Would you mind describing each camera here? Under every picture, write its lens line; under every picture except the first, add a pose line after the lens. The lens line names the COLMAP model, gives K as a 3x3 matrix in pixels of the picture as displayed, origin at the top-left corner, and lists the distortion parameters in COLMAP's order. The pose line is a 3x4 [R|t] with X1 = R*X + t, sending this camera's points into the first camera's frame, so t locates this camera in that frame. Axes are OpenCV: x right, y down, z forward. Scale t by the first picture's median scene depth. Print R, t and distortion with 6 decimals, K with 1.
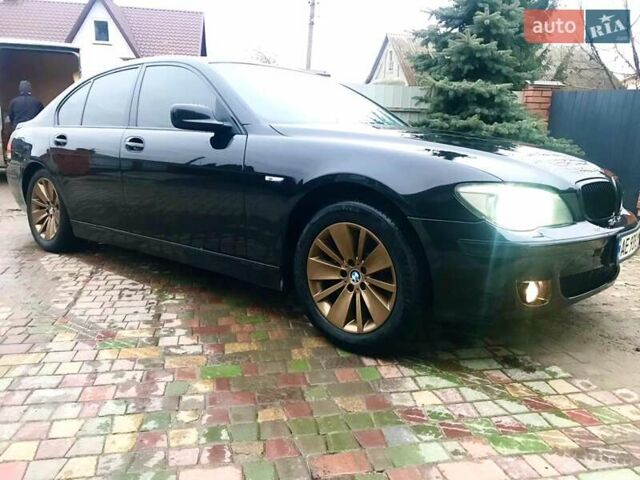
lens RADIAL K [[515.8, 0, 319.0], [0, 515.8, 238.4], [0, 0, 1]] dist [0.009616, 0.013948]
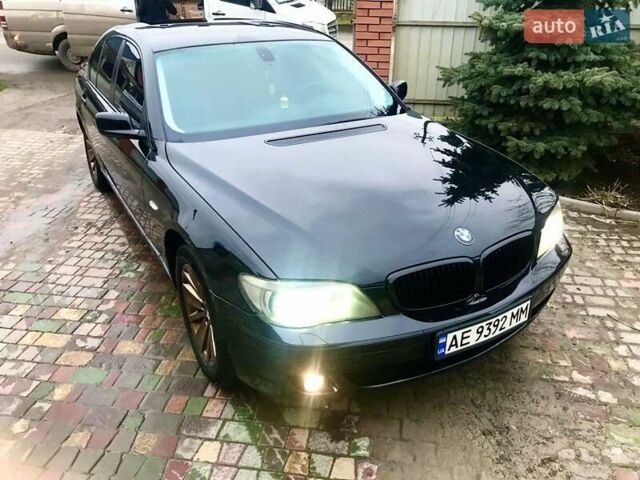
lens RADIAL K [[515.8, 0, 322.1], [0, 515.8, 241.0], [0, 0, 1]] dist [0.009616, 0.013948]
pose [[0.939354, 0.132208, -0.316442, 0.679918], [-0.041001, 0.959382, 0.279114, -0.417370], [0.340490, -0.249212, 0.906620, 0.173053]]
